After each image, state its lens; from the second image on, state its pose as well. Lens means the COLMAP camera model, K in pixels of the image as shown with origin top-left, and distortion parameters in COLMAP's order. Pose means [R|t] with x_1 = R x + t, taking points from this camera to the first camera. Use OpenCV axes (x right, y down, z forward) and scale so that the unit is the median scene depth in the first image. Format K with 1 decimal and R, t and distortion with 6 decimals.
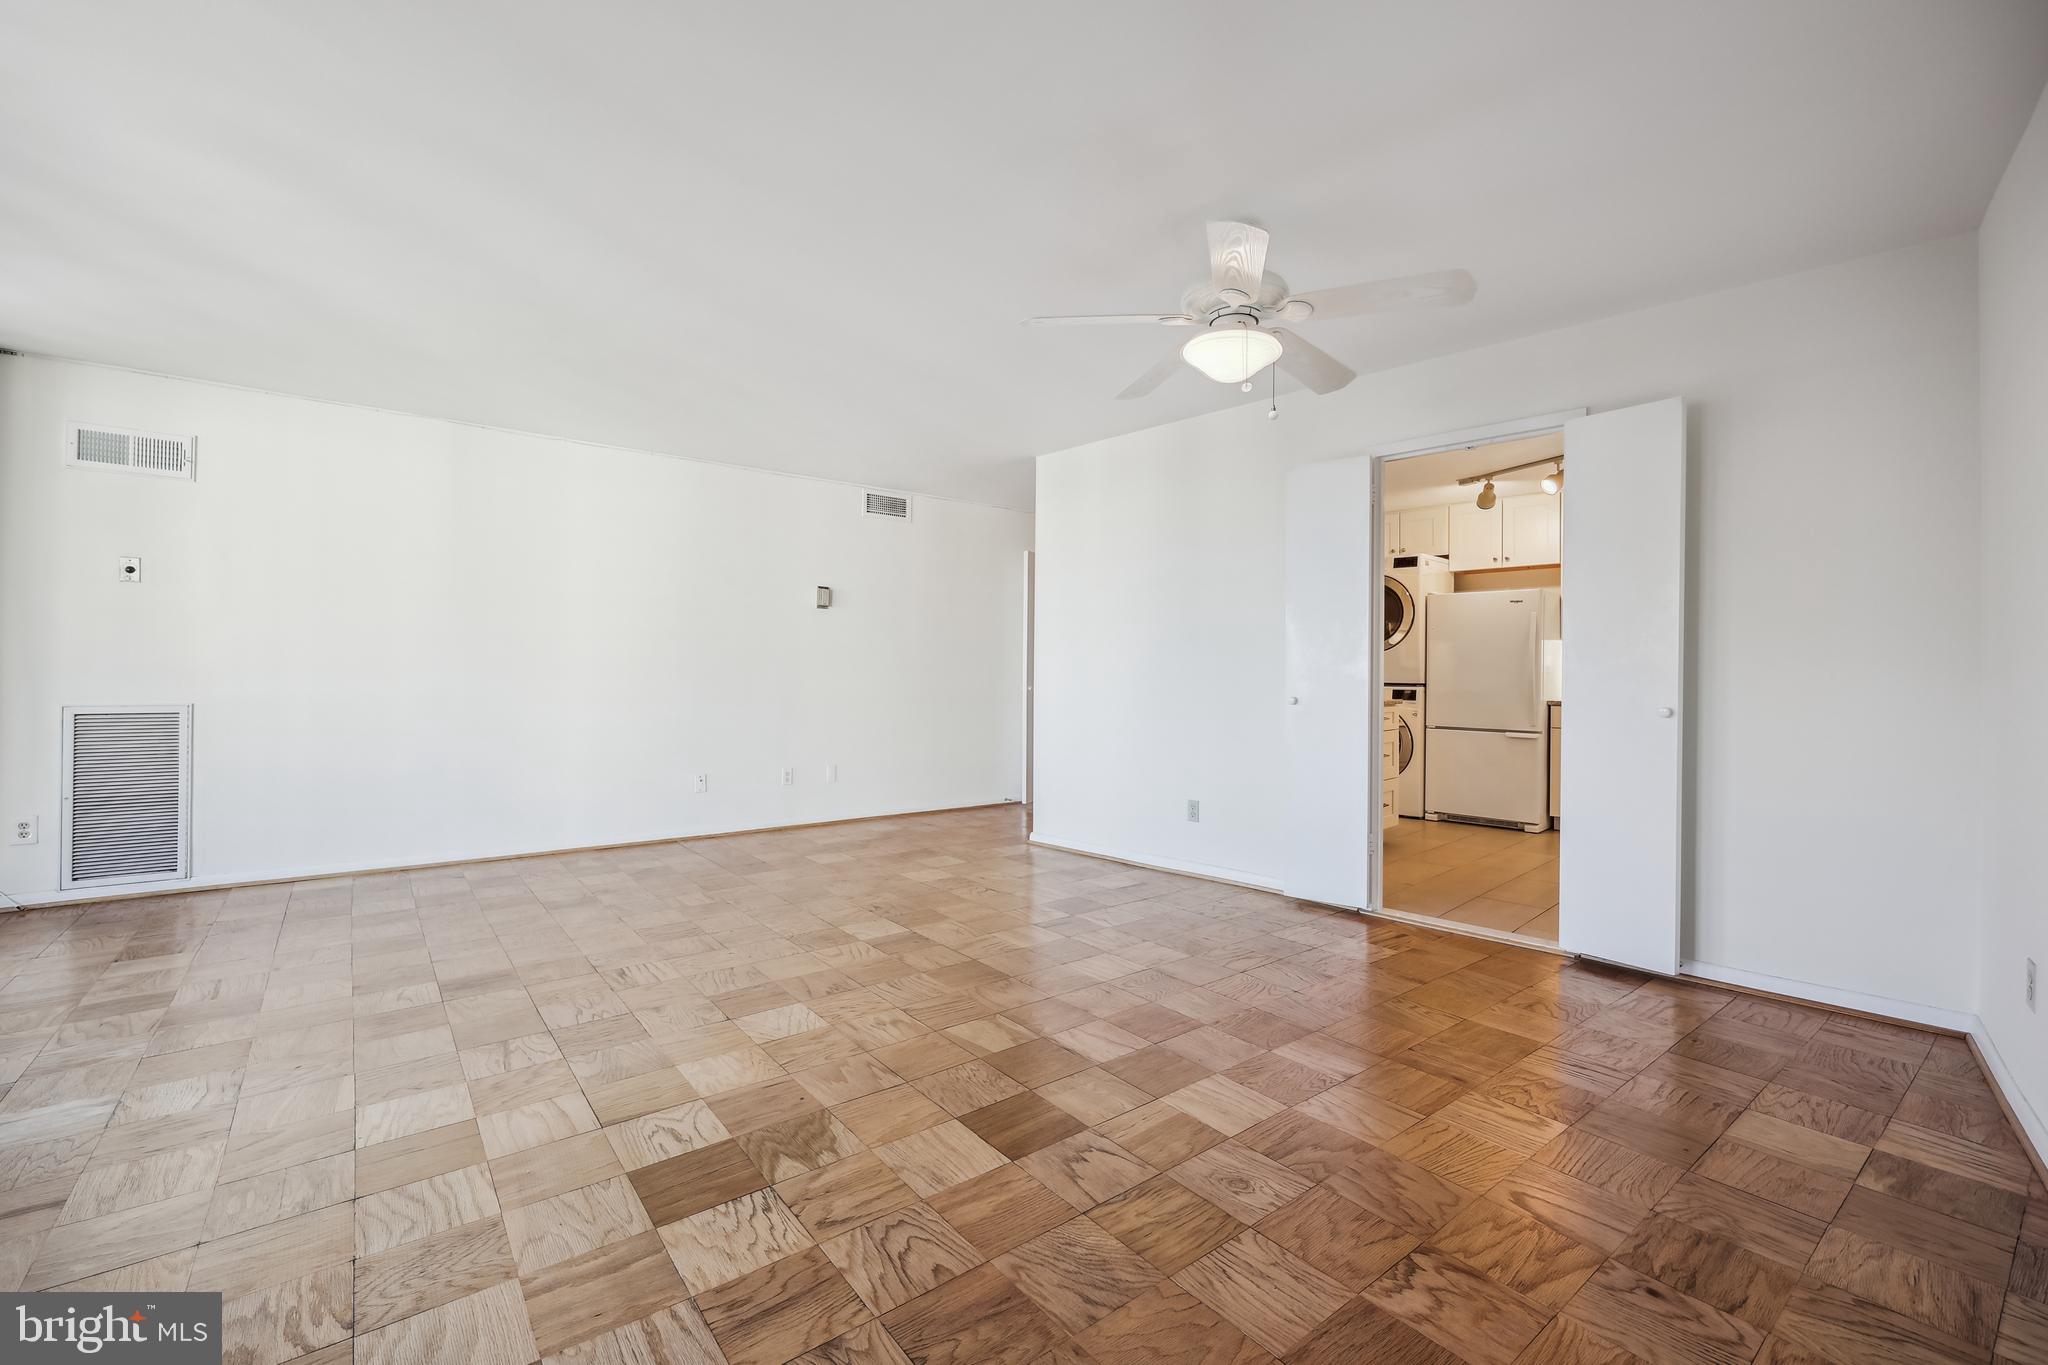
lens RADIAL K [[878.7, 0, 1028.5], [0, 878.7, 675.3], [0, 0, 1]] dist [0.000481, 0.000282]
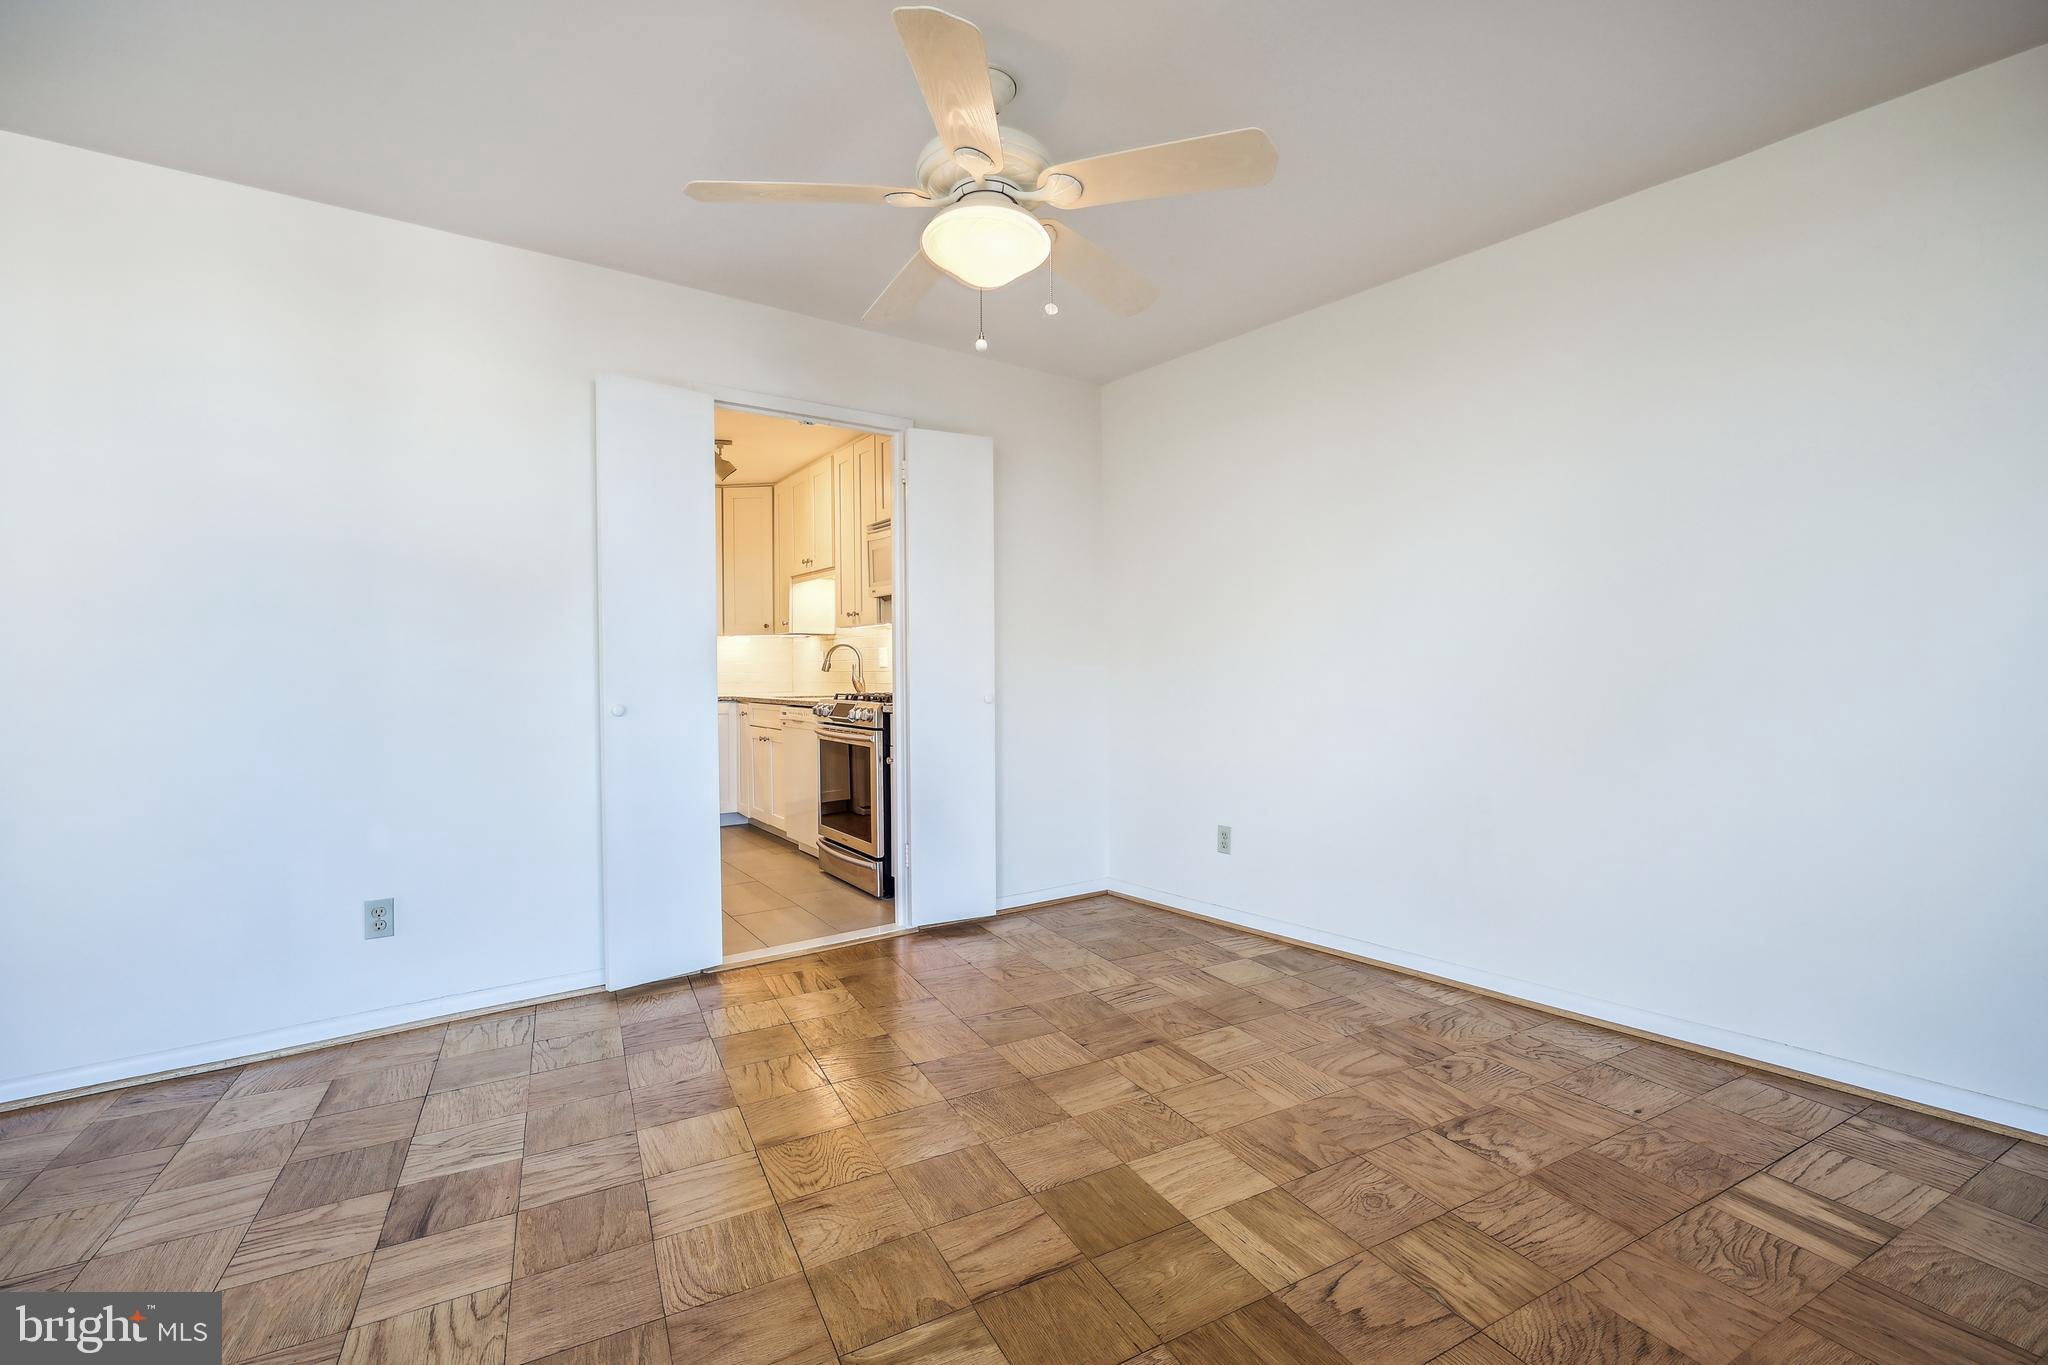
lens RADIAL K [[888.8, 0, 1042.7], [0, 888.8, 674.5], [0, 0, 1]] dist [-0.000319, 0.000663]
pose [[0.150360, -0.014345, 0.988527, -0.529544], [0.013155, 0.999835, 0.012508, -0.008009], [-0.988544, 0.011124, 0.150524, 0.835388]]
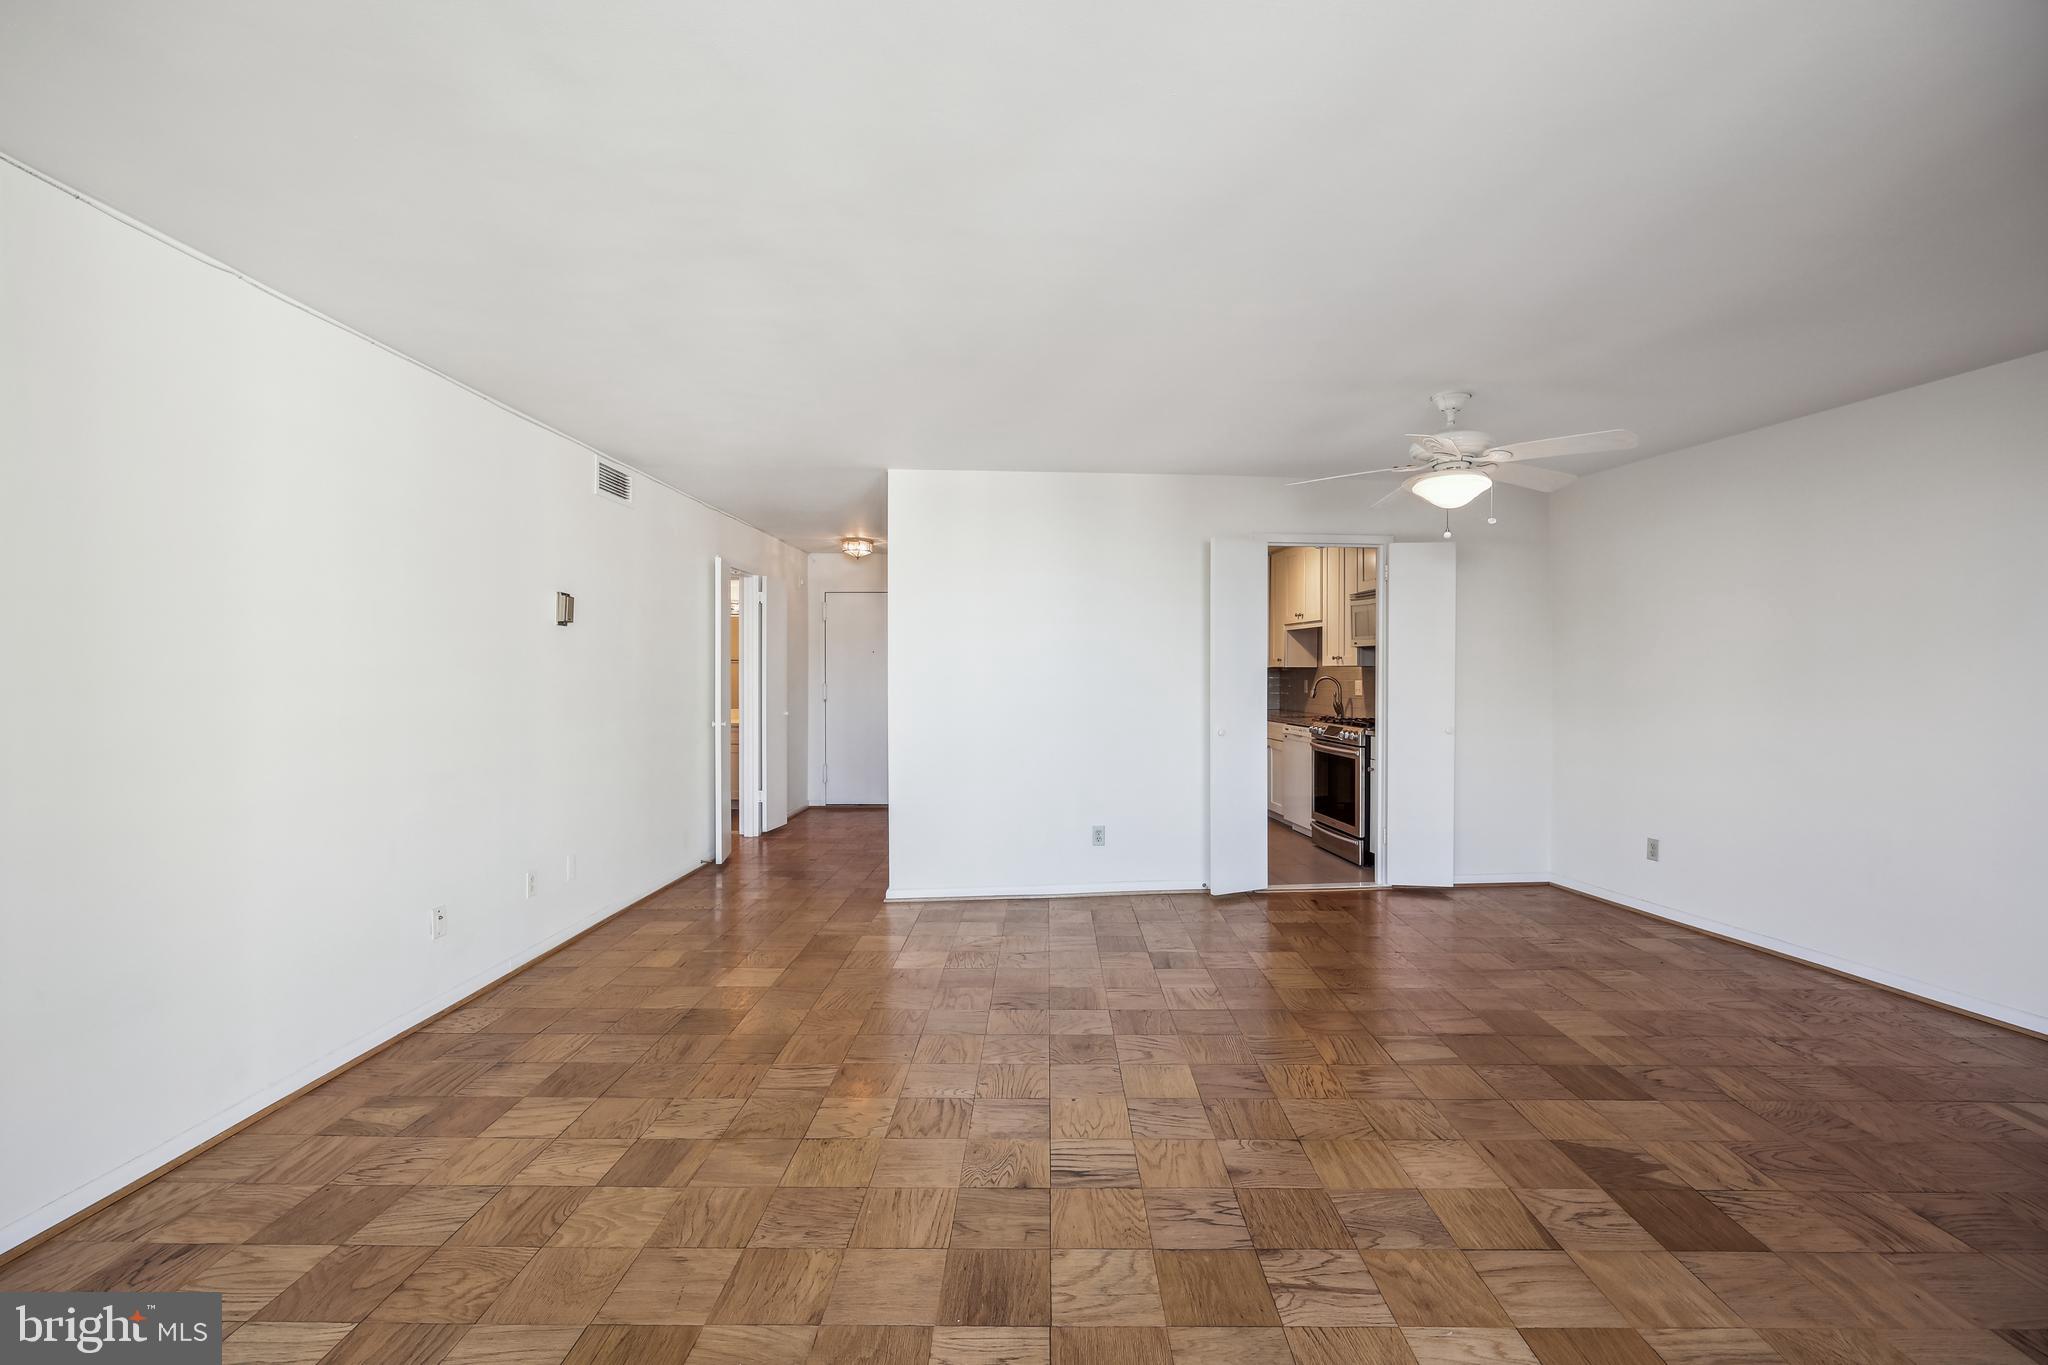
lens RADIAL K [[878.7, 0, 1028.5], [0, 878.7, 675.3], [0, 0, 1]] dist [0.000481, 0.000282]
pose [[0.611004, -0.010436, 0.791559, -1.240729], [0.004864, 0.999944, 0.009429, -0.095856], [-0.791613, -0.001911, 0.611020, 0.684049]]
